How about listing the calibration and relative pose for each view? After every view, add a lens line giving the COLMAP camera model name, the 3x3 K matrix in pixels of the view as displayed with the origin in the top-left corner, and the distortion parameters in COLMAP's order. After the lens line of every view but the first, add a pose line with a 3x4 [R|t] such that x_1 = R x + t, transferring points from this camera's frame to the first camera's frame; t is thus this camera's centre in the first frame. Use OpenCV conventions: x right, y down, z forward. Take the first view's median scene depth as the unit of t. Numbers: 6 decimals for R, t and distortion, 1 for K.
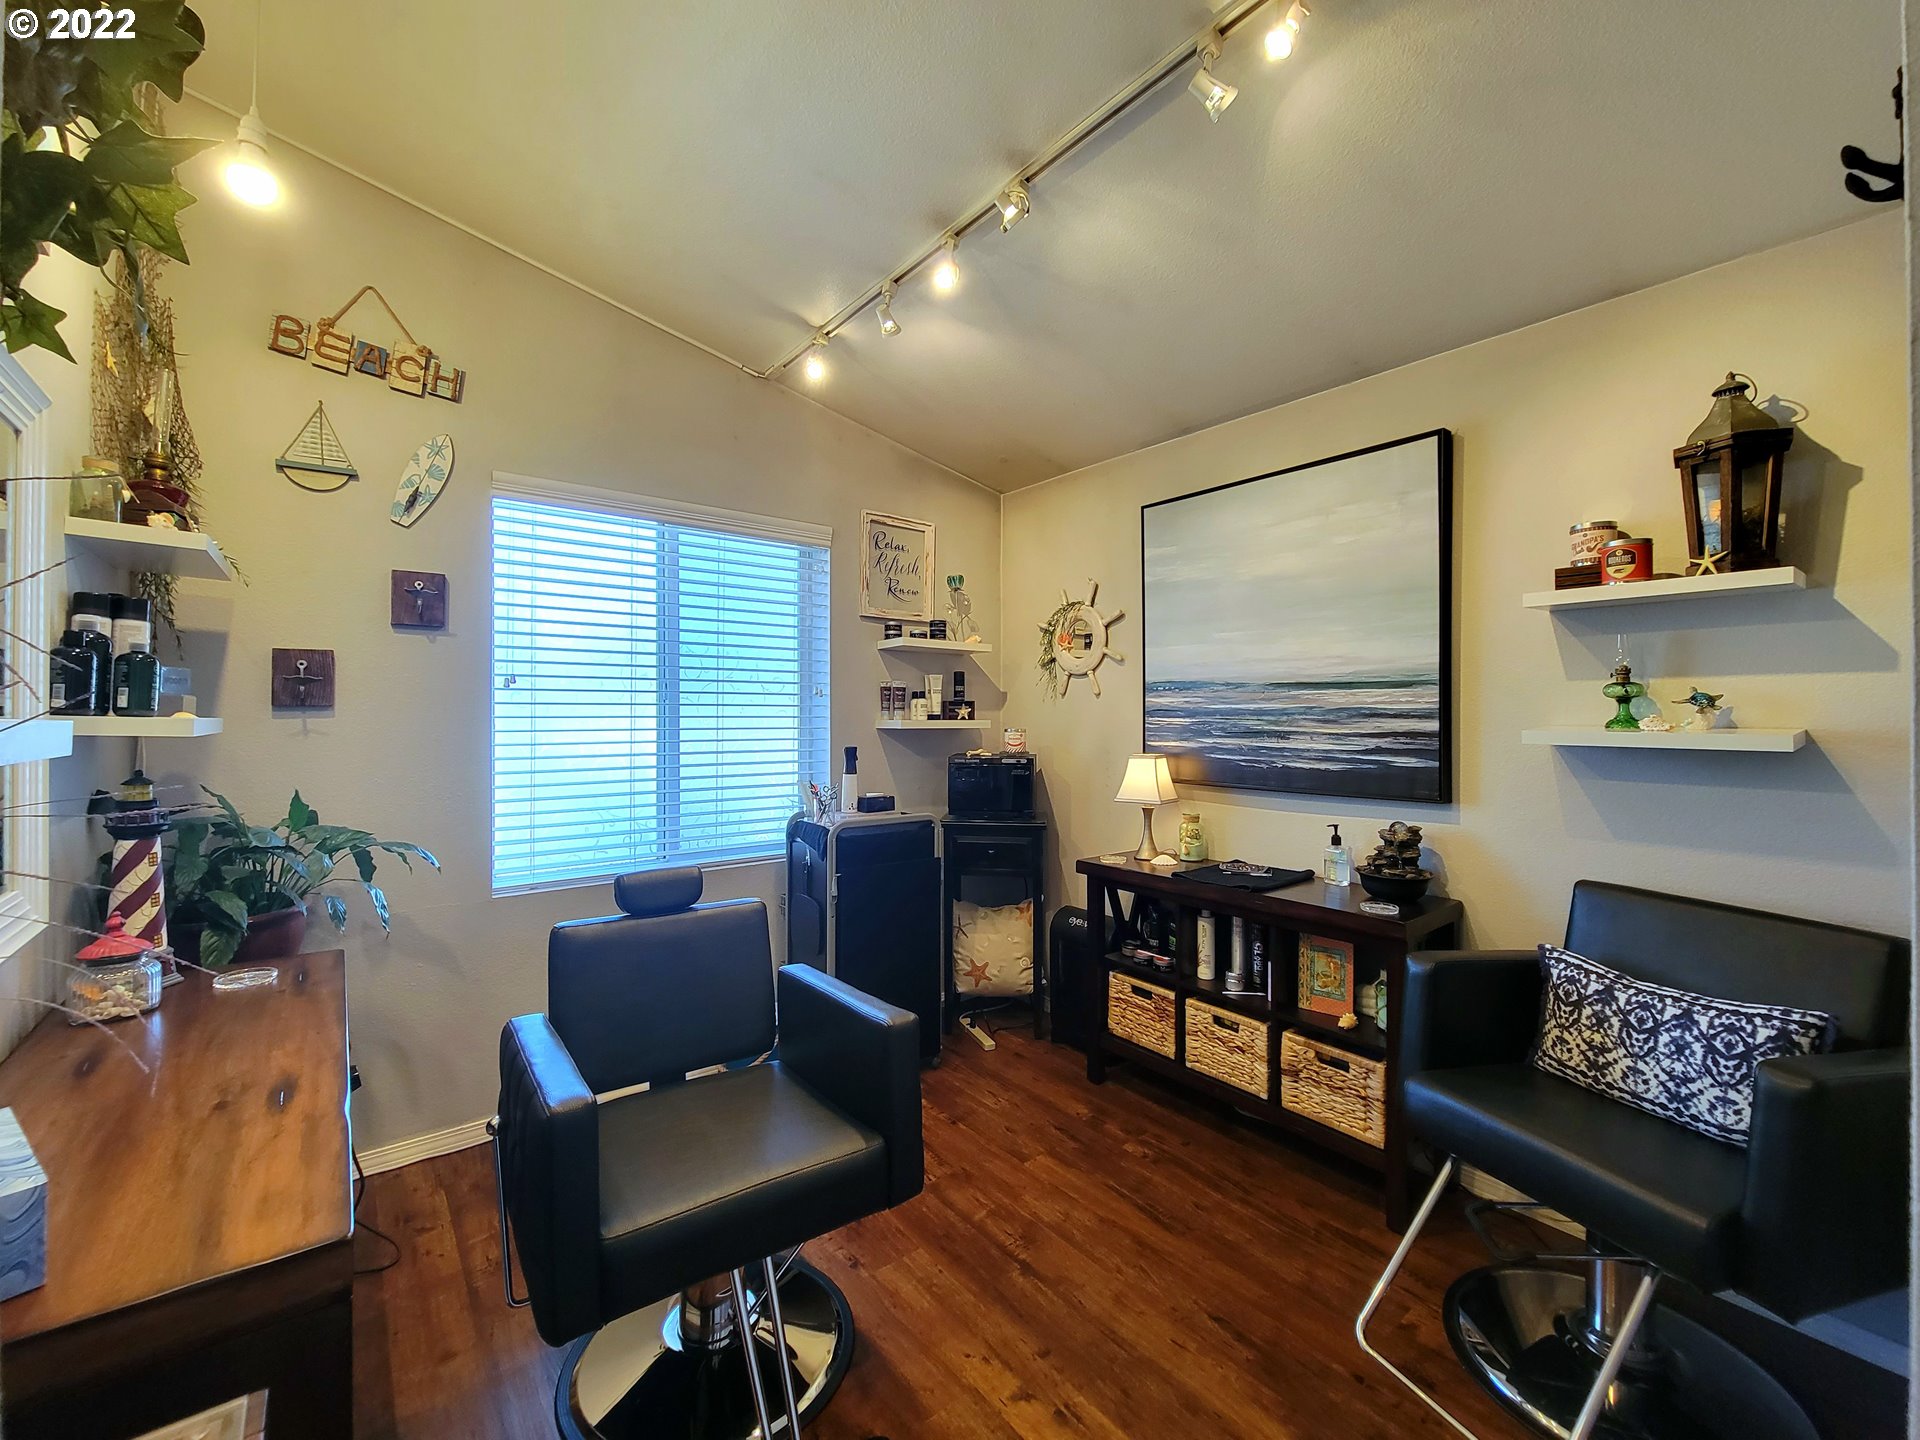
lens RADIAL K [[782.1, 0, 960.0], [0, 782.1, 720.0], [0, 0, 1]] dist [0.001331, -0.003903]
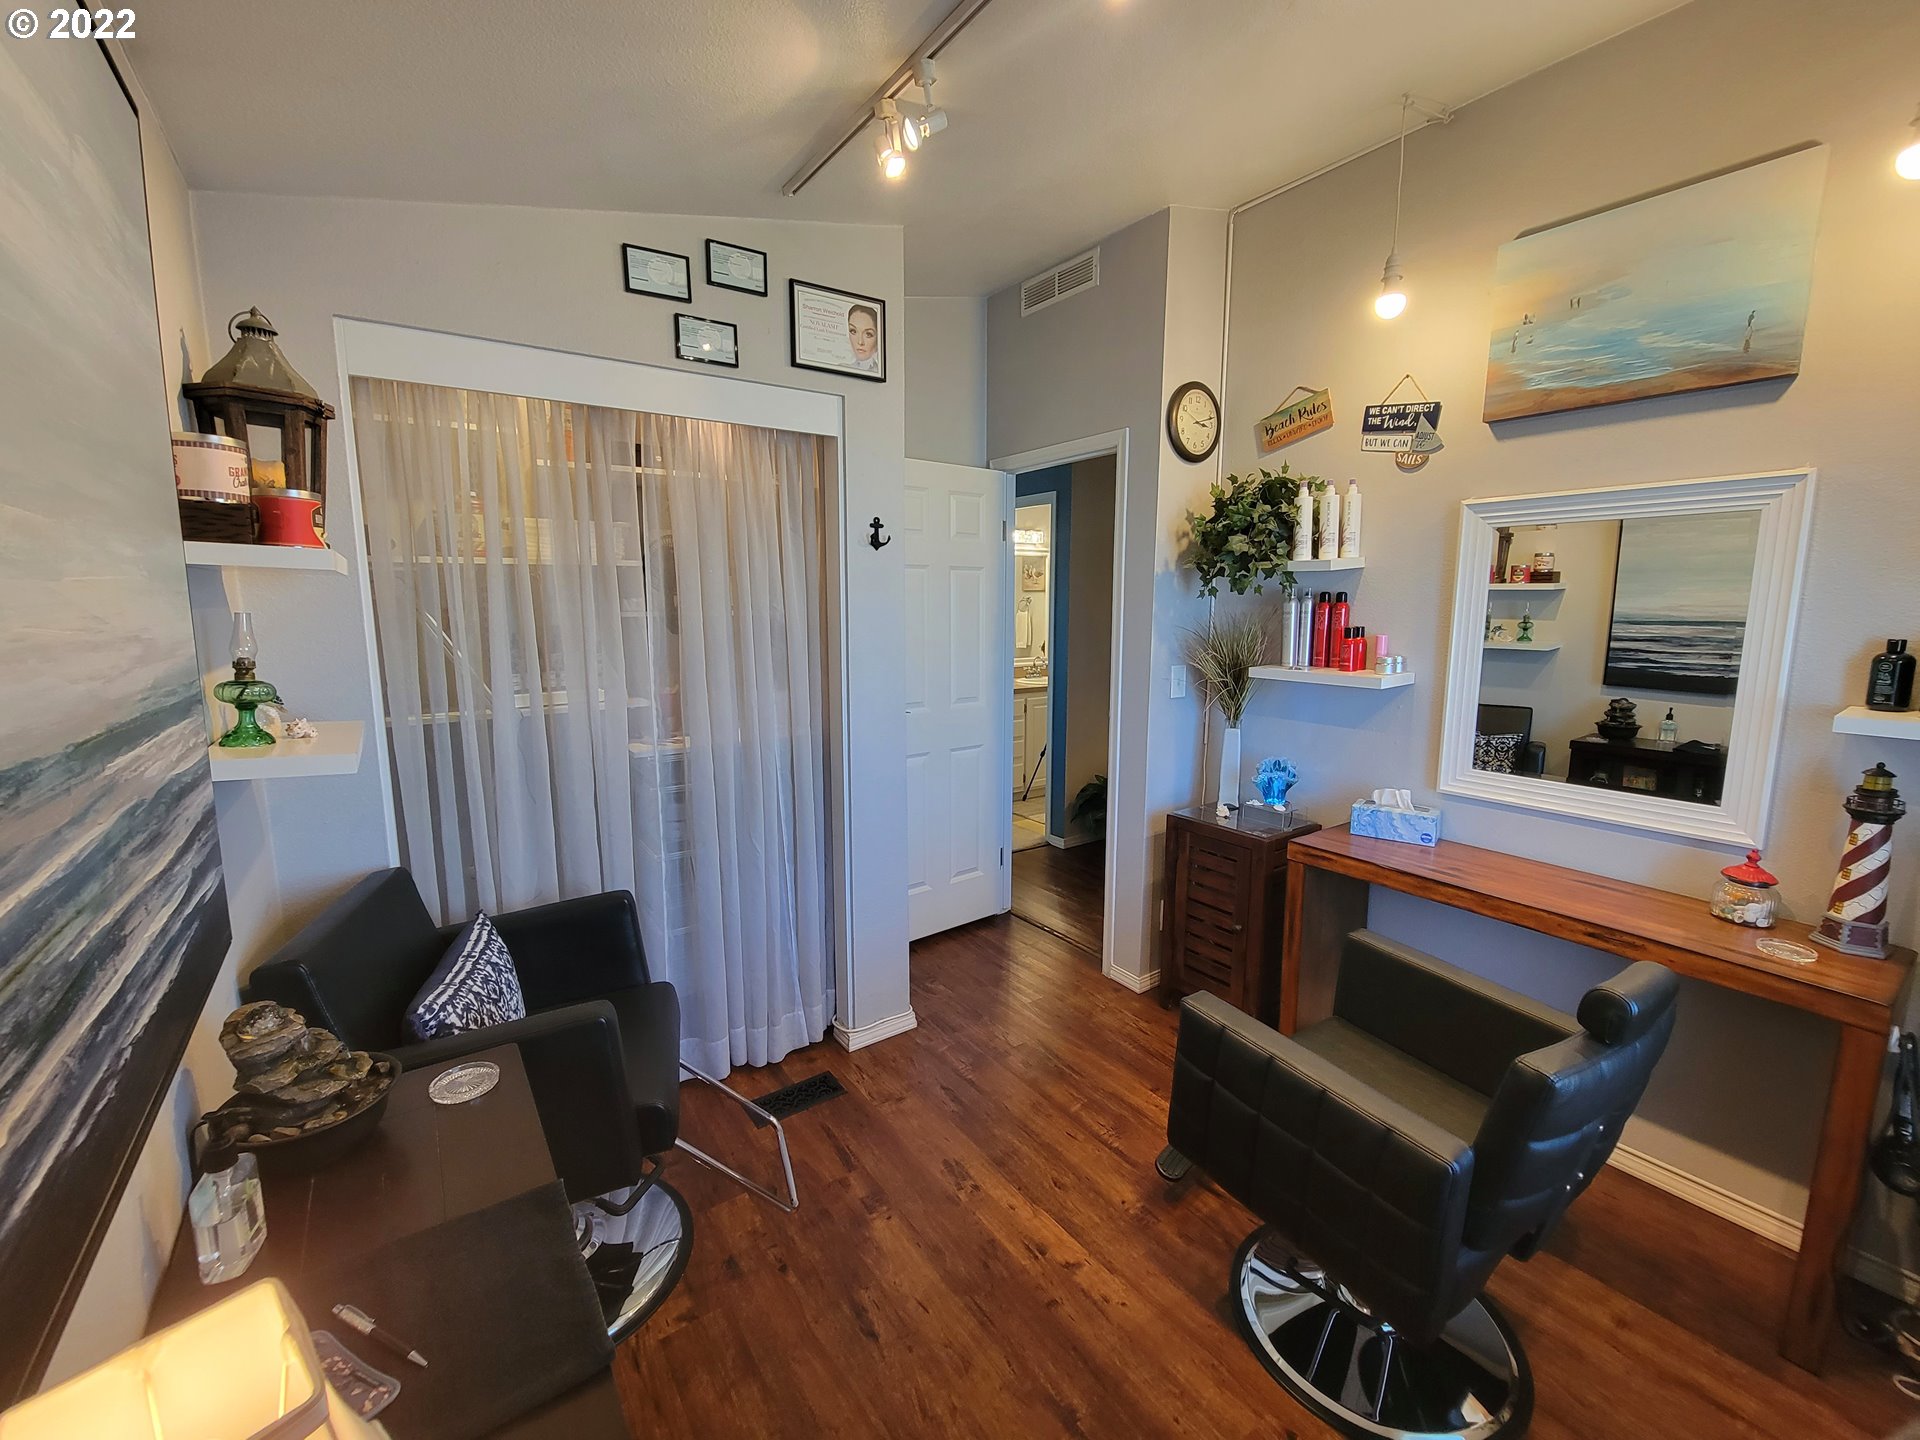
lens RADIAL K [[782.1, 0, 960.0], [0, 782.1, 720.0], [0, 0, 1]] dist [0.001331, -0.003903]
pose [[-0.998567, -0.015169, 0.051319, 0.190678], [-0.007002, 0.987778, 0.155710, -0.147038], [-0.053054, 0.155127, -0.986469, 1.938492]]
